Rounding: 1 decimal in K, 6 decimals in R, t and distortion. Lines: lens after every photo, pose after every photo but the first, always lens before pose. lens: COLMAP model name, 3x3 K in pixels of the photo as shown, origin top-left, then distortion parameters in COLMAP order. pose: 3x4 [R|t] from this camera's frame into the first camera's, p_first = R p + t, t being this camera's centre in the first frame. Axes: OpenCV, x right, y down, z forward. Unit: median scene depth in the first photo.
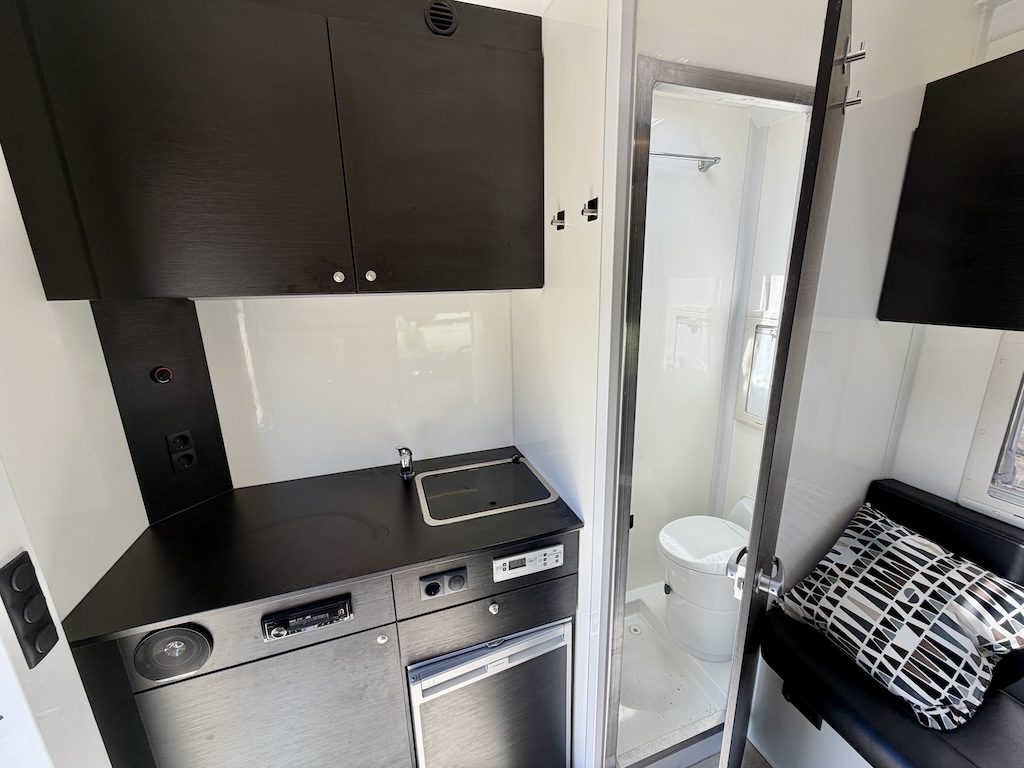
lens RADIAL K [[407.9, 0, 512.0], [0, 407.9, 384.0], [0, 0, 1]] dist [0.000584, 0.000025]
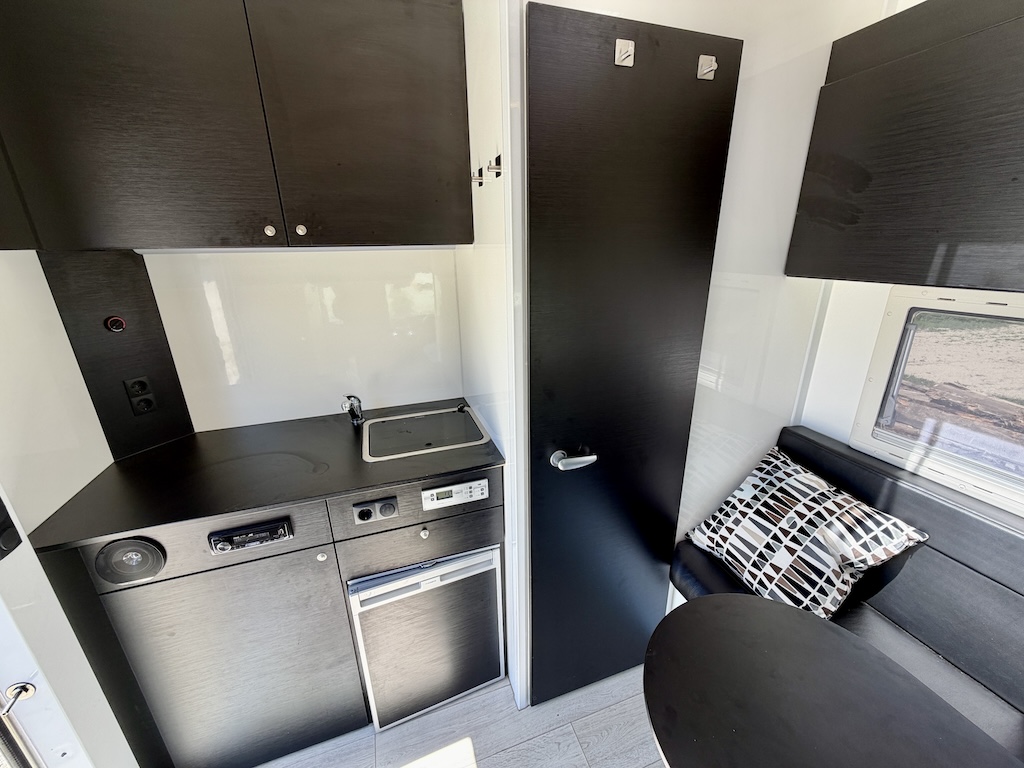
lens RADIAL K [[406.1, 0, 512.0], [0, 406.1, 384.0], [0, 0, 1]] dist [0.000528, -0.000142]
pose [[0.999988, 0.003588, 0.003436, 0.196968], [-0.003853, 0.996750, 0.080461, 0.046990], [-0.003136, -0.080474, 0.996752, -0.089864]]
